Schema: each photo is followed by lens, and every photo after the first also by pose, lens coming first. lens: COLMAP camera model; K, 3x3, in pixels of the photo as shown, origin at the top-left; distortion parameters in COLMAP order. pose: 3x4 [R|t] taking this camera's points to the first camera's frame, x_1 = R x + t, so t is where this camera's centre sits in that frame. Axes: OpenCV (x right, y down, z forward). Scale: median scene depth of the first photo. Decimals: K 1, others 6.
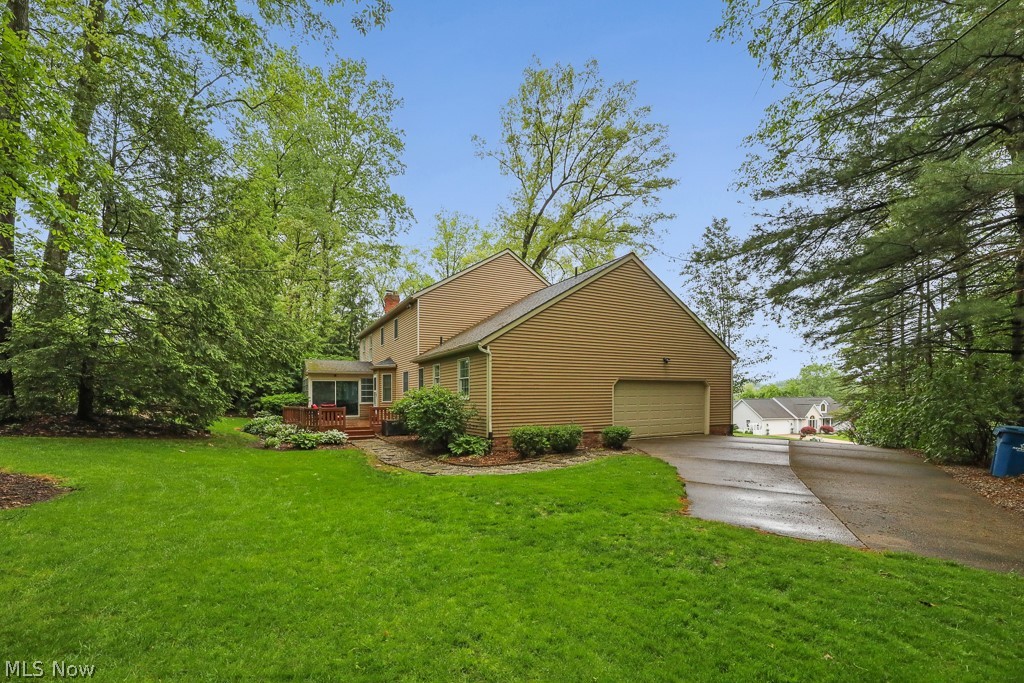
lens RADIAL K [[450.3, 0, 527.0], [0, 450.3, 392.3], [0, 0, 1]] dist [-0.000646, -0.000024]
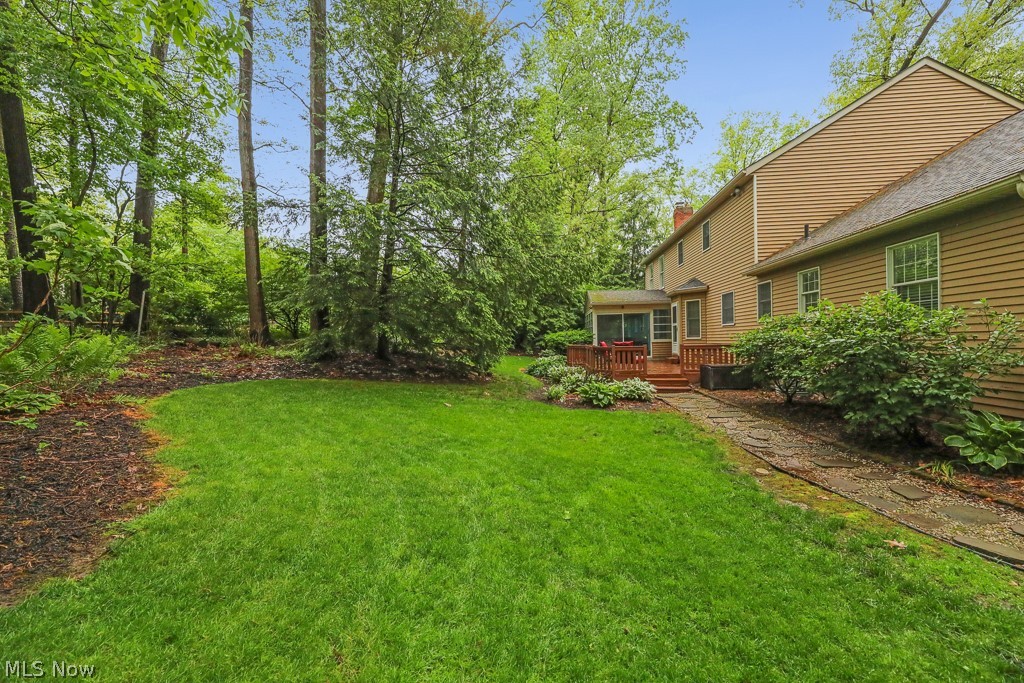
lens RADIAL K [[427.7, 0, 492.4], [0, 427.7, 340.3], [0, 0, 1]] dist [-0.001508, 0.000247]
pose [[0.787824, -0.008979, -0.615834, -0.164966], [0.021124, 0.999699, 0.012447, 0.010797], [0.615538, -0.022815, 0.787777, 0.294094]]
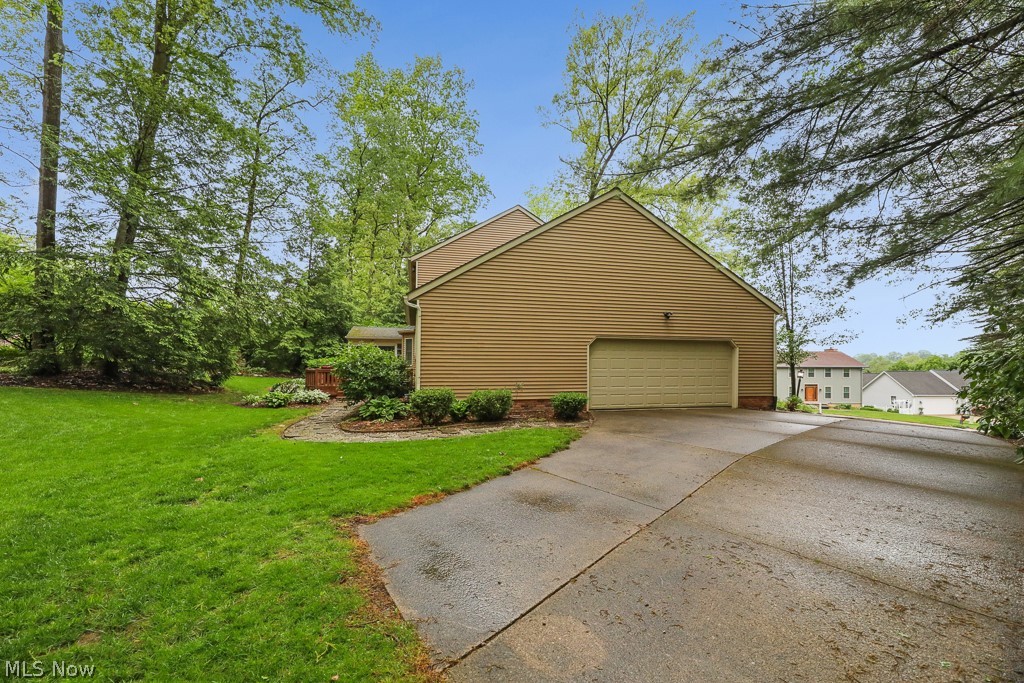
lens RADIAL K [[427.7, 0, 515.5], [0, 427.7, 353.2], [0, 0, 1]] dist [-0.001508, 0.000247]
pose [[0.958998, -0.000054, -0.283414, 0.238543], [-0.006225, 0.999755, -0.021256, 0.014868], [0.283346, 0.022149, 0.958762, 0.159395]]
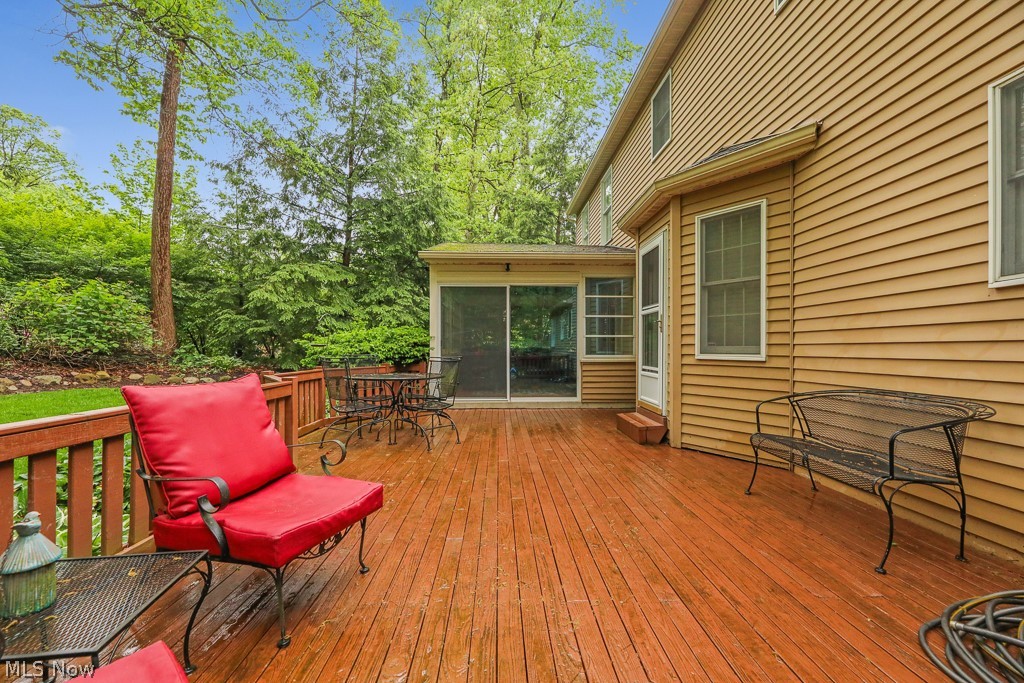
lens RADIAL K [[427.7, 0, 511.1], [0, 427.7, 348.5], [0, 0, 1]] dist [-0.001508, 0.000247]
pose [[0.884185, 0.001440, -0.467134, -0.360516], [0.002150, 0.999972, 0.007153, 0.020413], [0.467131, -0.007329, 0.884158, 0.933294]]
